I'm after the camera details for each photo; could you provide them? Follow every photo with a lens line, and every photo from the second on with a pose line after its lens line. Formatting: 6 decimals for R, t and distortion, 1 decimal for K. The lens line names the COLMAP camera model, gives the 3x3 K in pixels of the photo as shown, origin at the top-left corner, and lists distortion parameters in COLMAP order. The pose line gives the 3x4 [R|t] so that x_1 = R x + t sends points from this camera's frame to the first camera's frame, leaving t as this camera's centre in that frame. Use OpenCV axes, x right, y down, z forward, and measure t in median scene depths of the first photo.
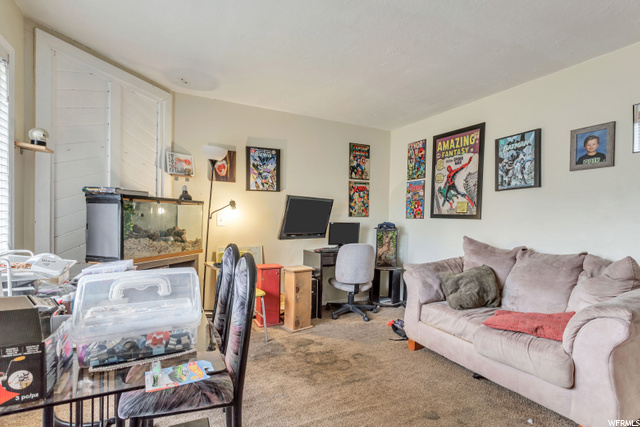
lens RADIAL K [[323.7, 0, 321.2], [0, 323.7, 227.9], [0, 0, 1]] dist [0.002156, 0.000082]
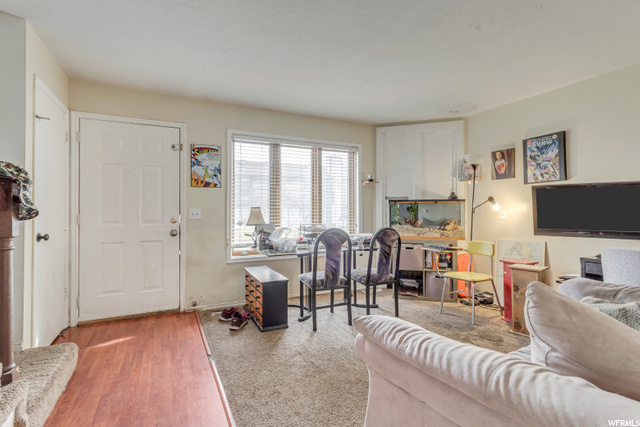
lens RADIAL K [[307.4, 0, 320.4], [0, 307.4, 212.0], [0, 0, 1]] dist [0.004181, 0.001186]
pose [[-0.009803, -0.019891, -0.999754, 0.717320], [-0.029770, 0.999365, -0.019592, 0.006456], [0.999509, 0.029571, -0.010389, 0.390173]]
